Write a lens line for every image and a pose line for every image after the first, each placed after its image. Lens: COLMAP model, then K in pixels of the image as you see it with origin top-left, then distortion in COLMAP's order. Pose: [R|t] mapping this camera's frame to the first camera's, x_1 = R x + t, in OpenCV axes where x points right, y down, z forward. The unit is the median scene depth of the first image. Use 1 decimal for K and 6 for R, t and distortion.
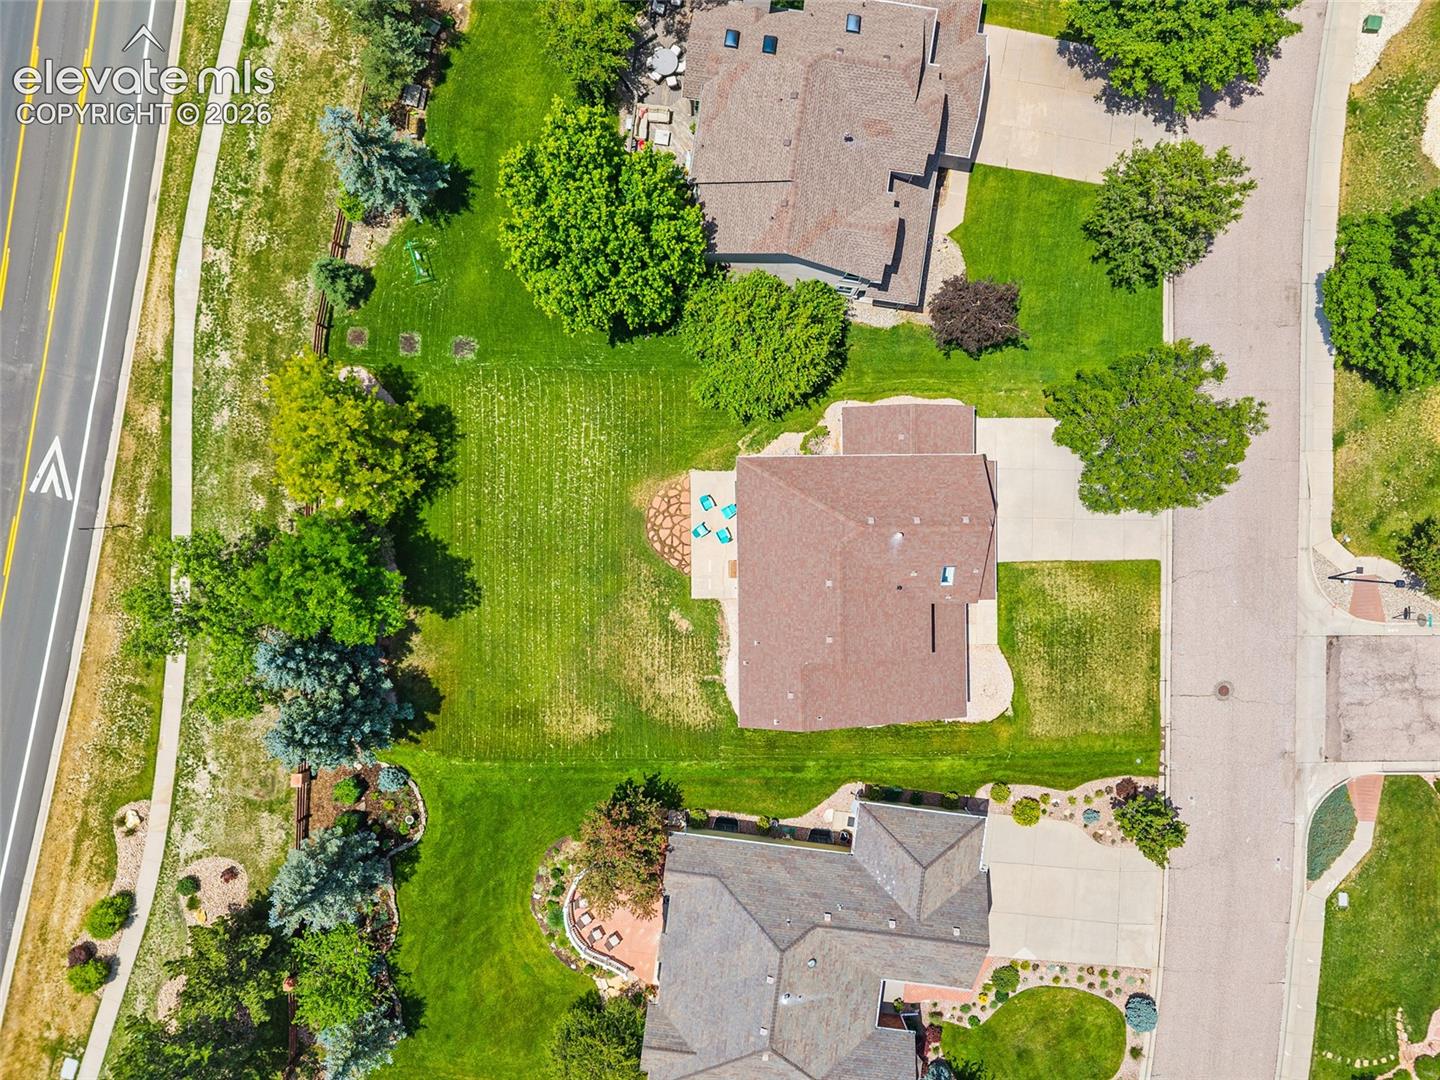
lens RADIAL K [[964.1, 0, 715.0], [0, 964.1, 537.7], [0, 0, 1]] dist [0.041759, -0.042812]
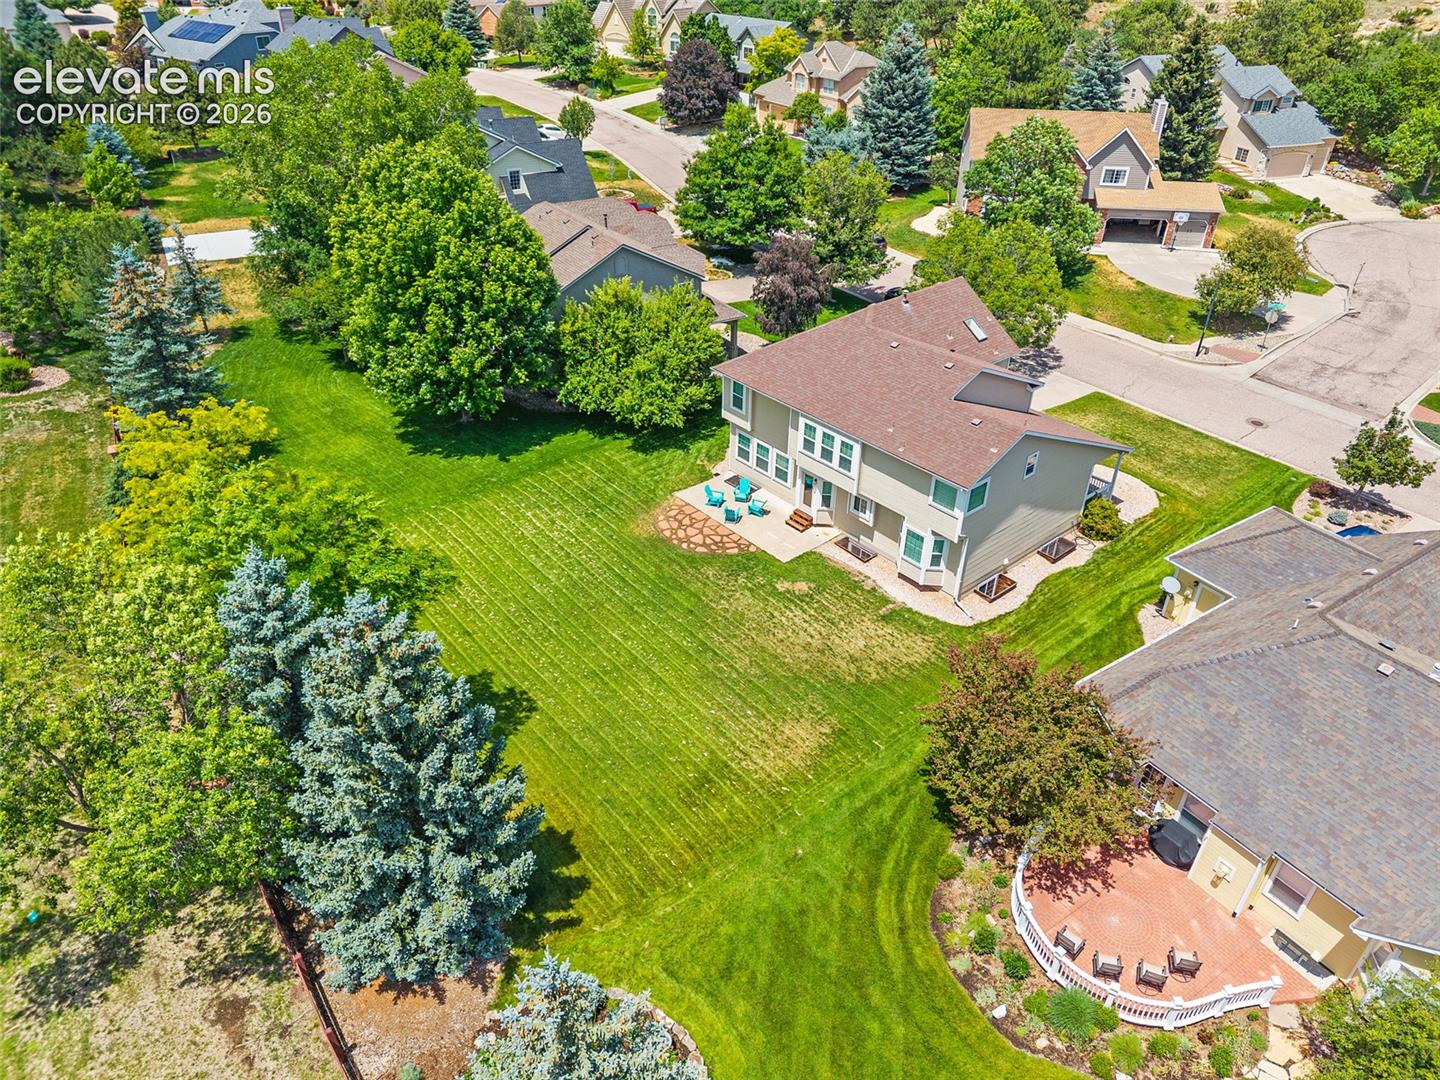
lens RADIAL K [[964.1, 0, 715.0], [0, 964.1, 537.7], [0, 0, 1]] dist [0.041759, -0.042812]
pose [[0.762542, -0.356023, 0.540164, -0.442684], [0.646921, 0.425857, -0.632565, 0.473584], [-0.004825, 0.831801, 0.555053, 0.579964]]
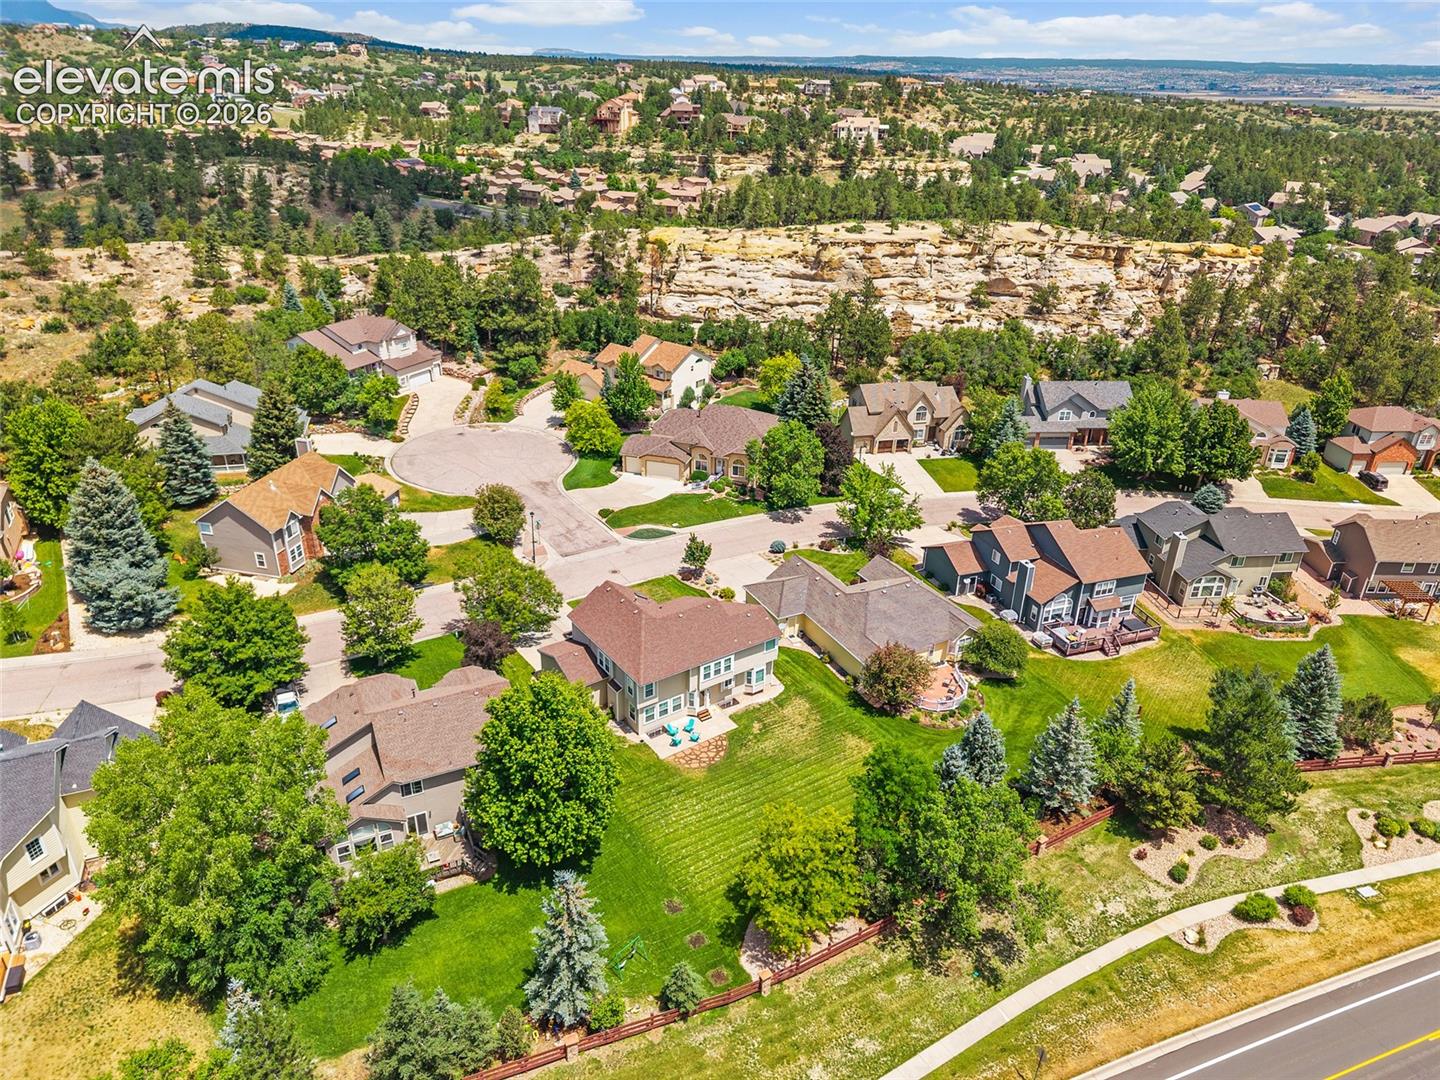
lens RADIAL K [[964.1, 0, 715.0], [0, 964.1, 537.7], [0, 0, 1]] dist [0.041759, -0.042812]
pose [[-0.559051, -0.381916, 0.735936, -0.940779], [0.828562, -0.224388, 0.512967, -0.629985], [-0.030775, 0.896544, 0.441885, 0.119105]]
